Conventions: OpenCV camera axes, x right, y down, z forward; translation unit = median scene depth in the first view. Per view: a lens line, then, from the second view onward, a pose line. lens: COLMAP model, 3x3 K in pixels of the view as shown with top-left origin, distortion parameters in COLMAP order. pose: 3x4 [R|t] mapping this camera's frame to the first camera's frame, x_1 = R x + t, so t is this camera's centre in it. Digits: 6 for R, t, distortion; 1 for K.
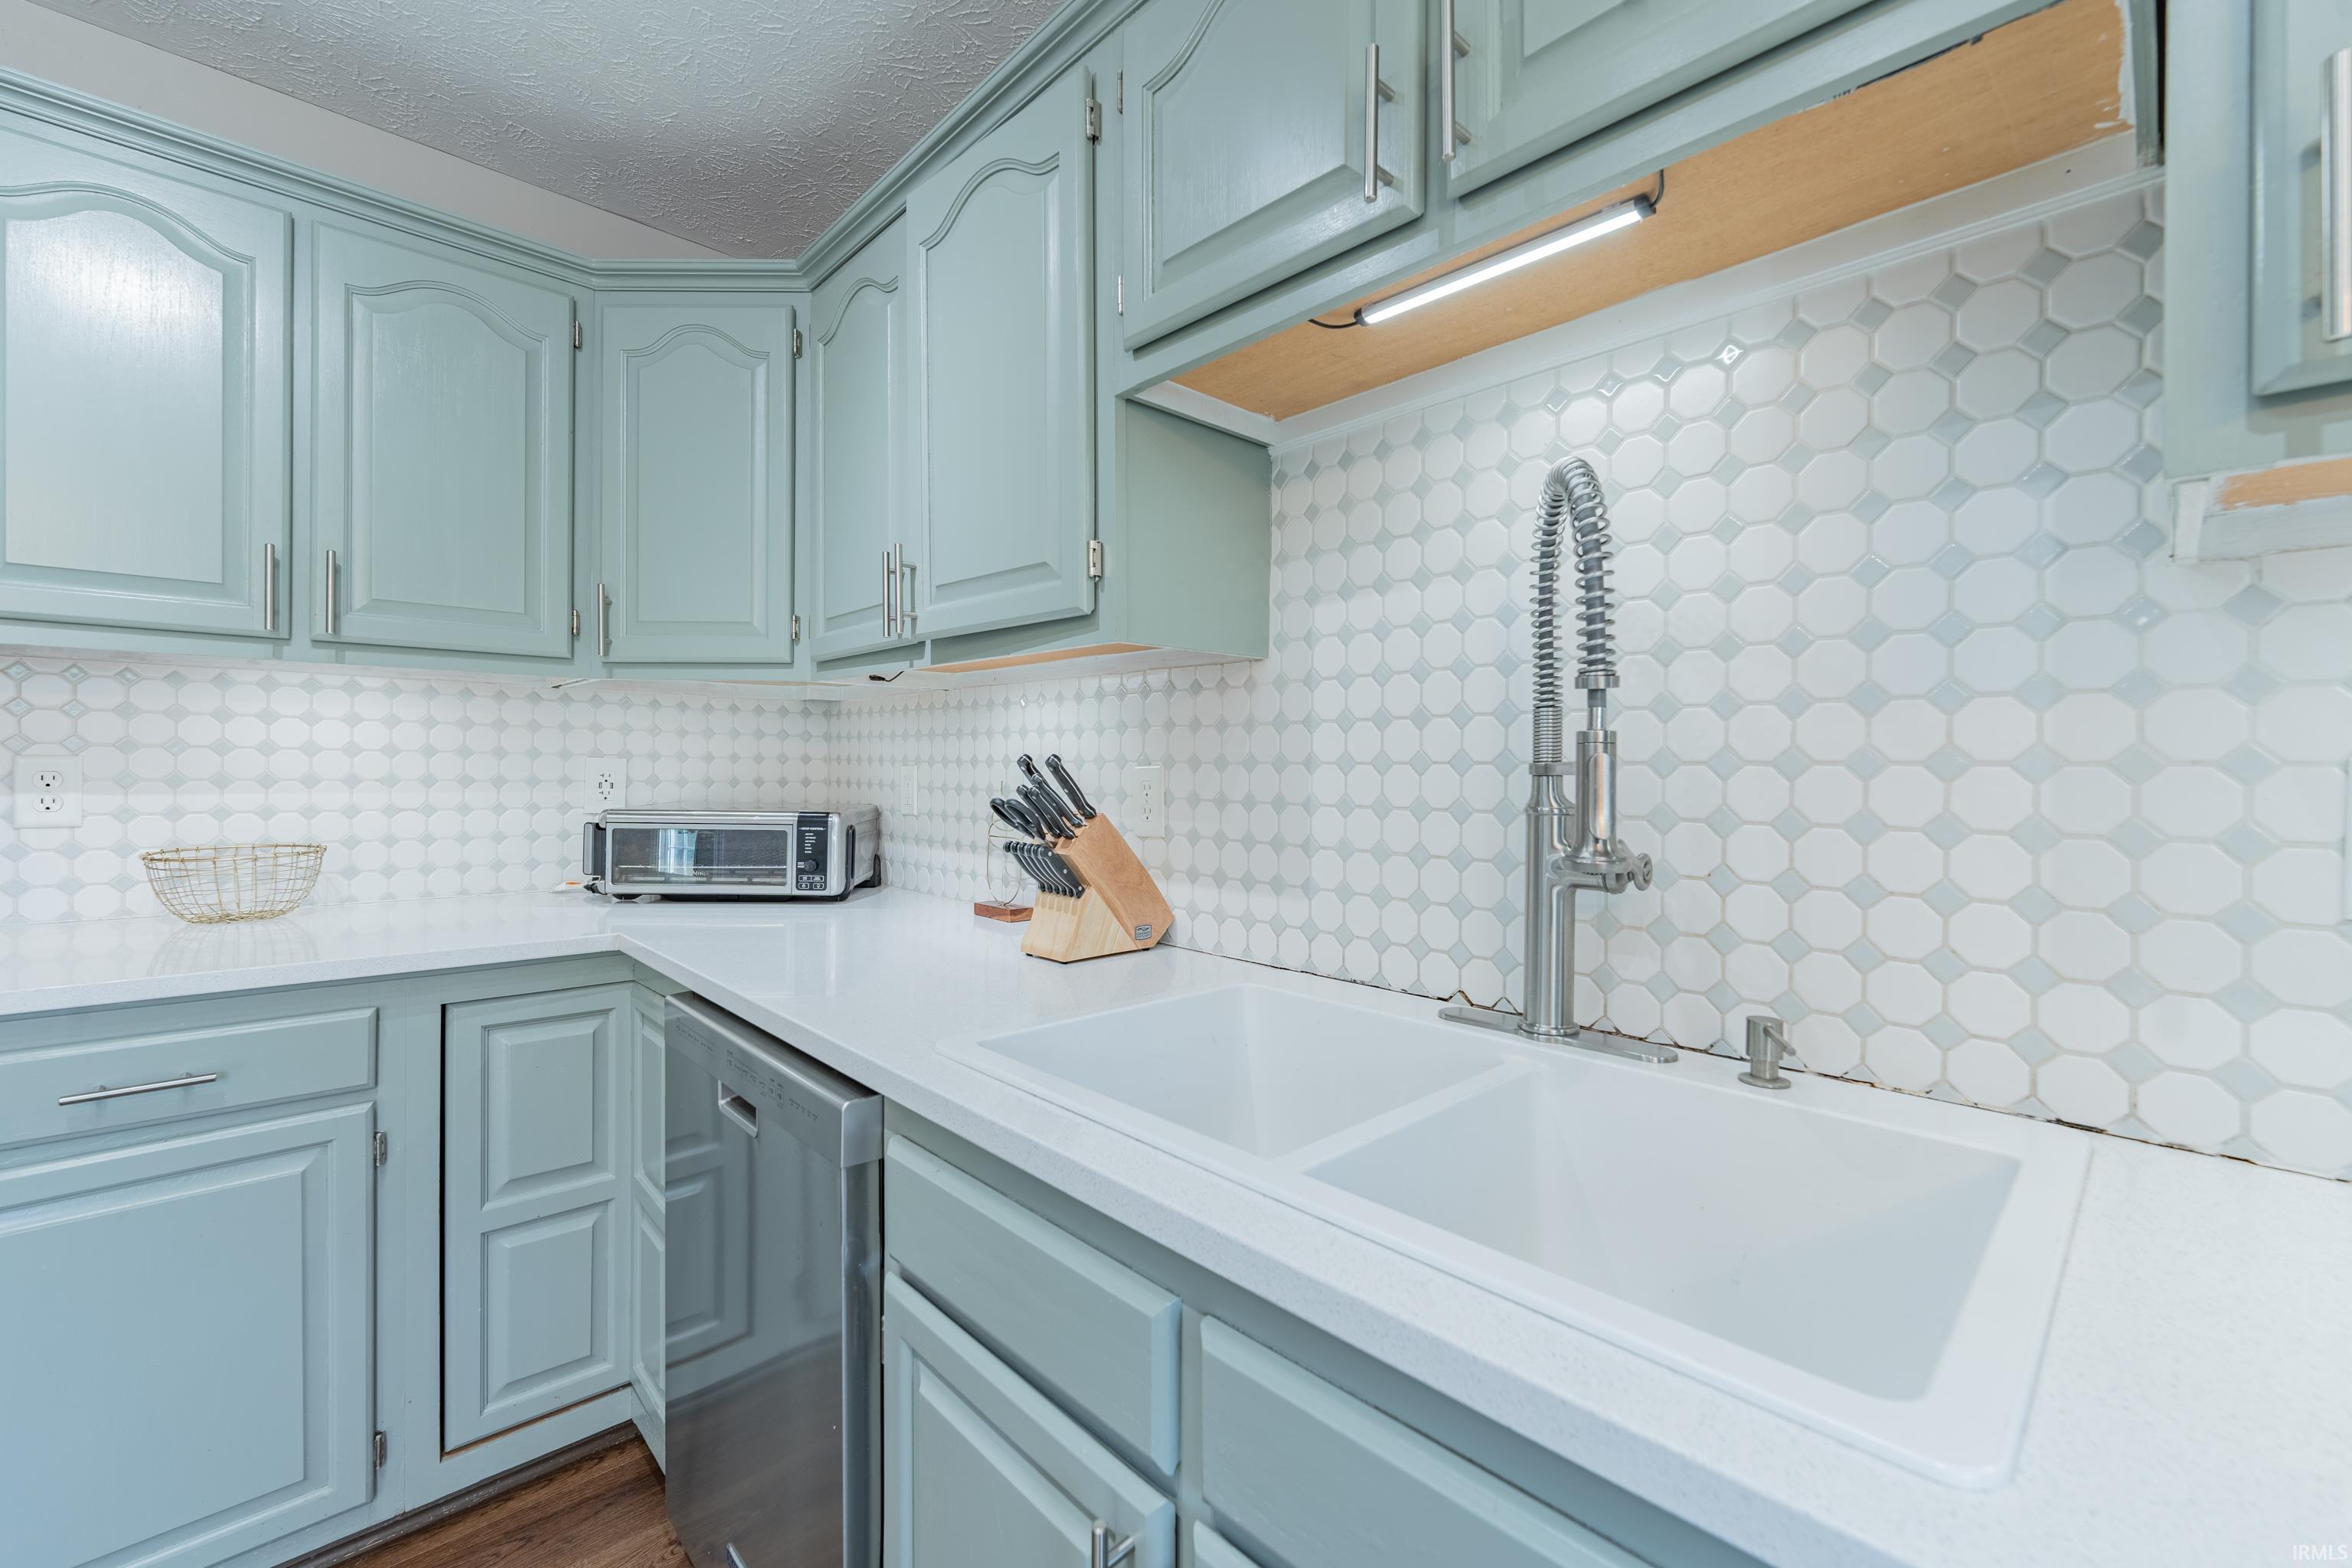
lens RADIAL K [[956.4, 0, 1177.4], [0, 956.4, 770.5], [0, 0, 1]] dist [0.001022, -0.001351]
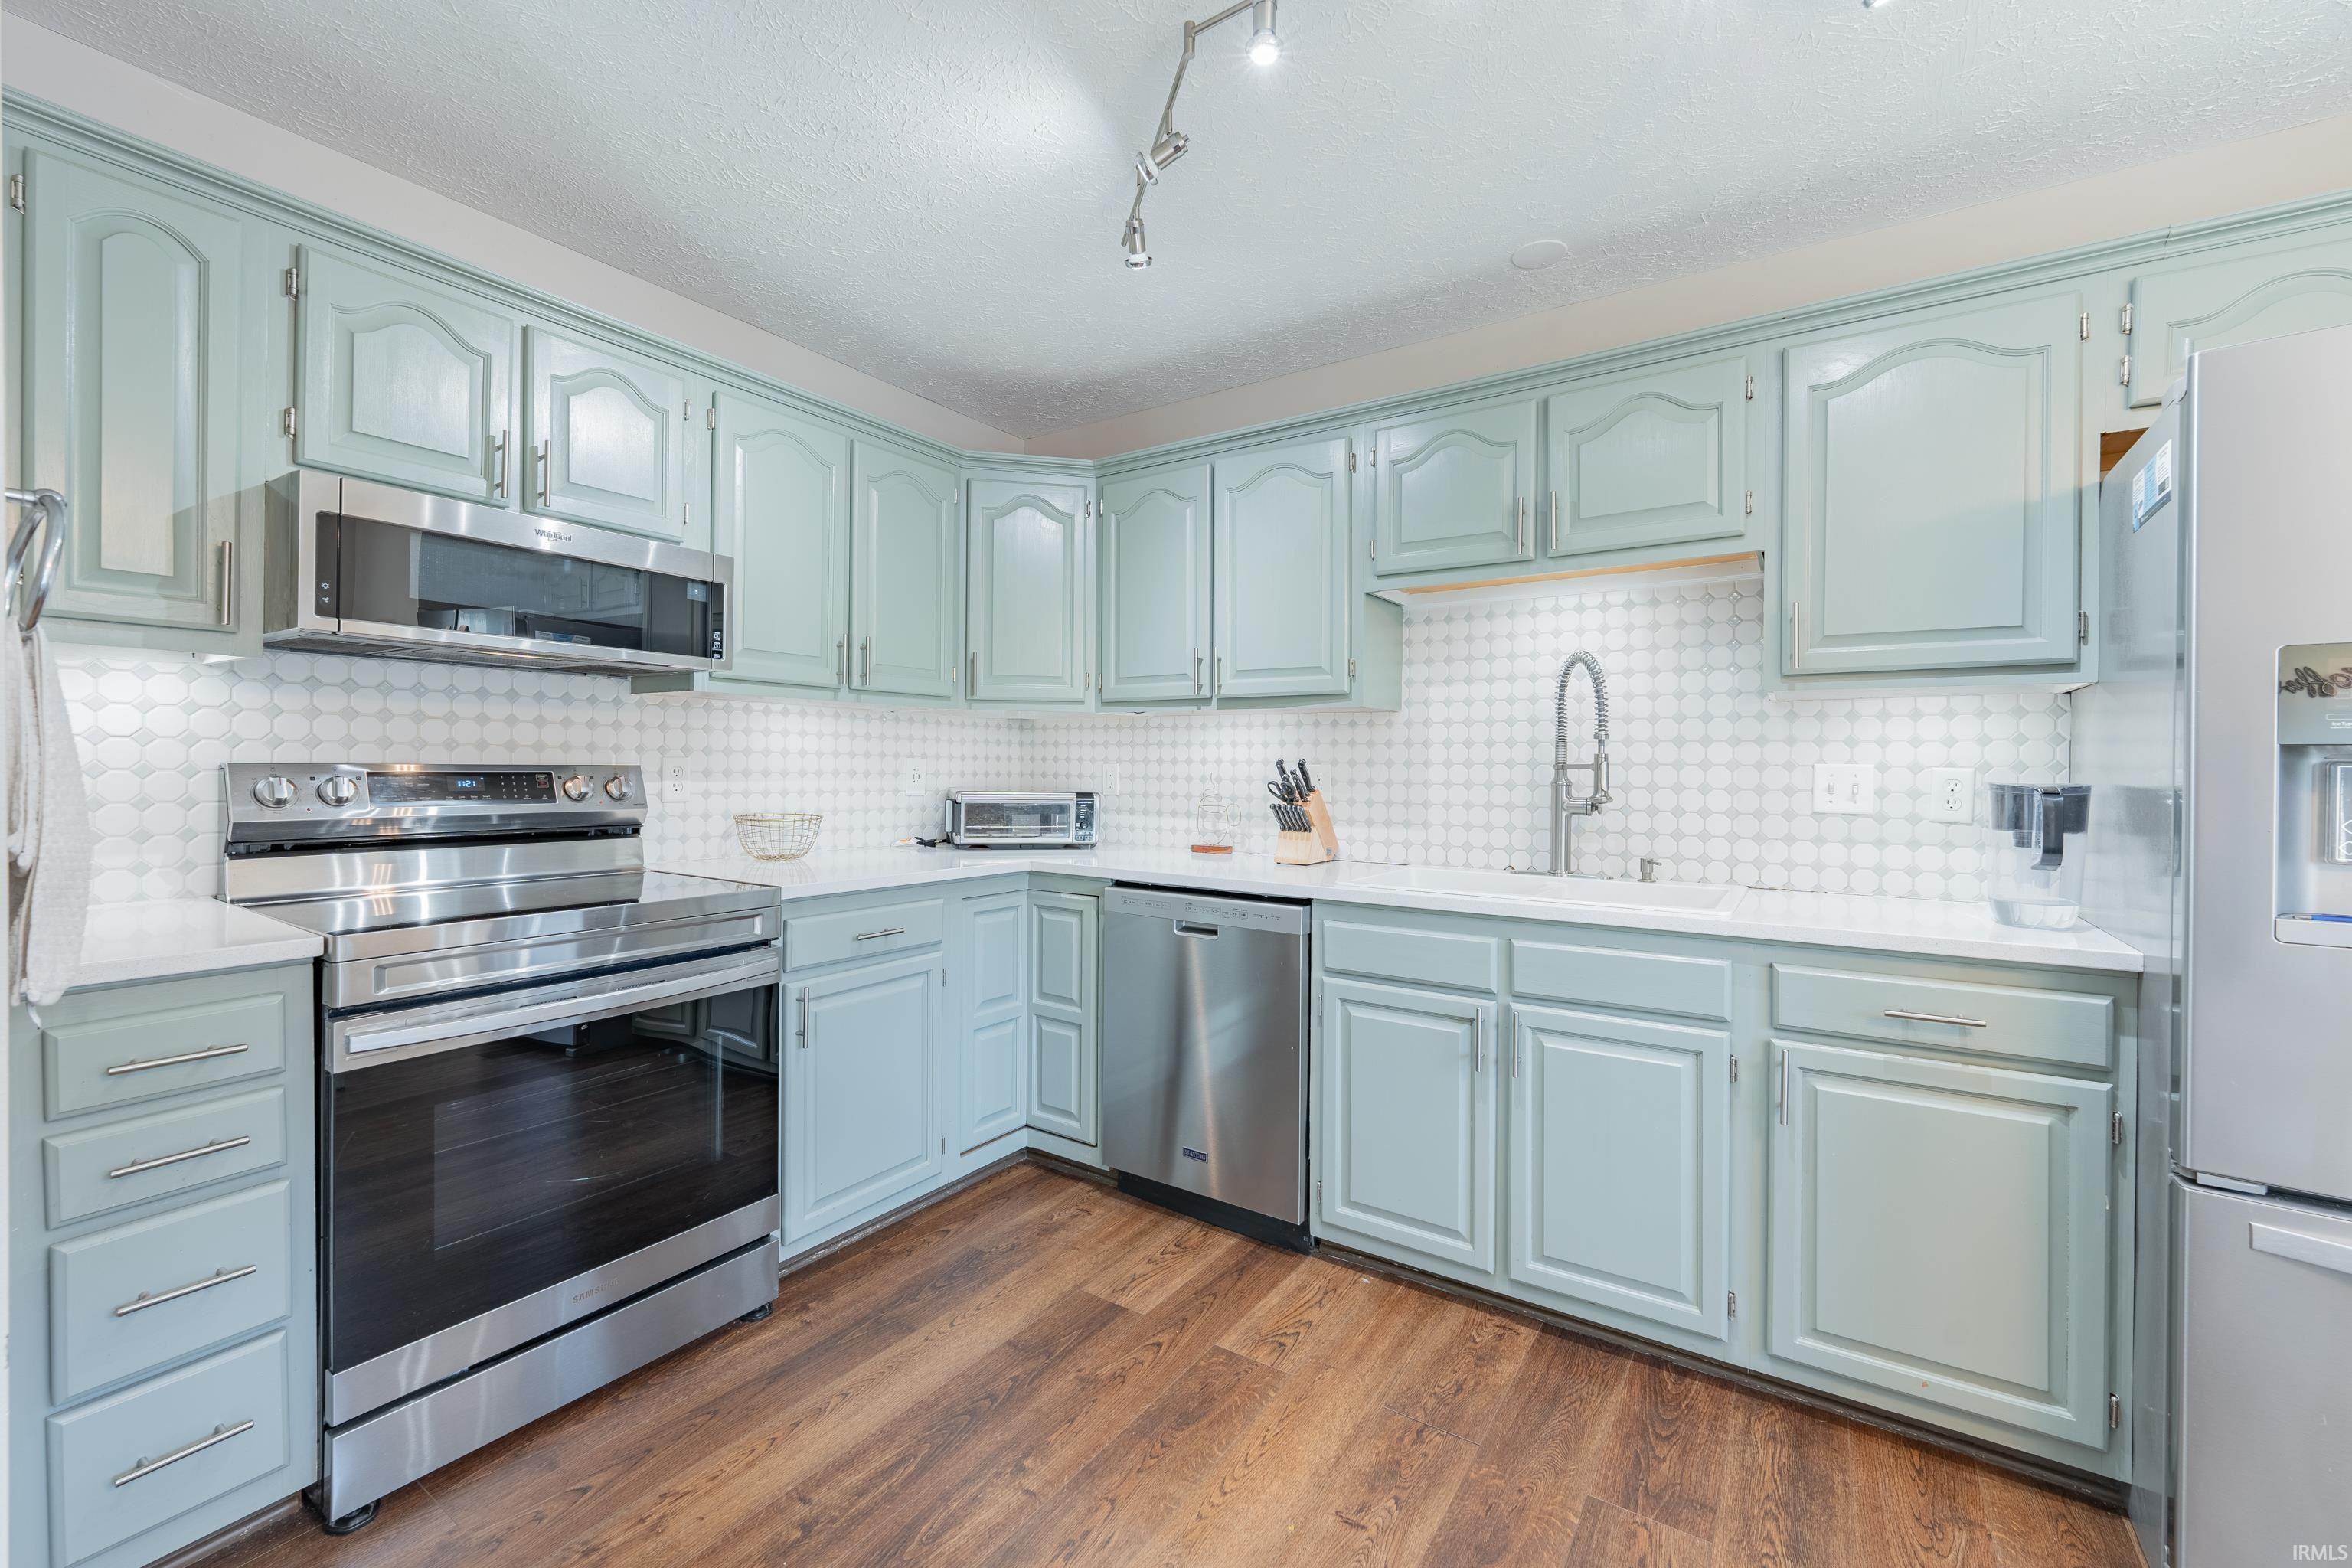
lens RADIAL K [[956.4, 0, 1177.4], [0, 956.4, 770.5], [0, 0, 1]] dist [0.001022, -0.001351]
pose [[0.976445, -0.000194, 0.215766, -0.767996], [-0.000893, 0.999987, 0.004938, -0.002394], [-0.215764, -0.005014, 0.976433, -0.824143]]
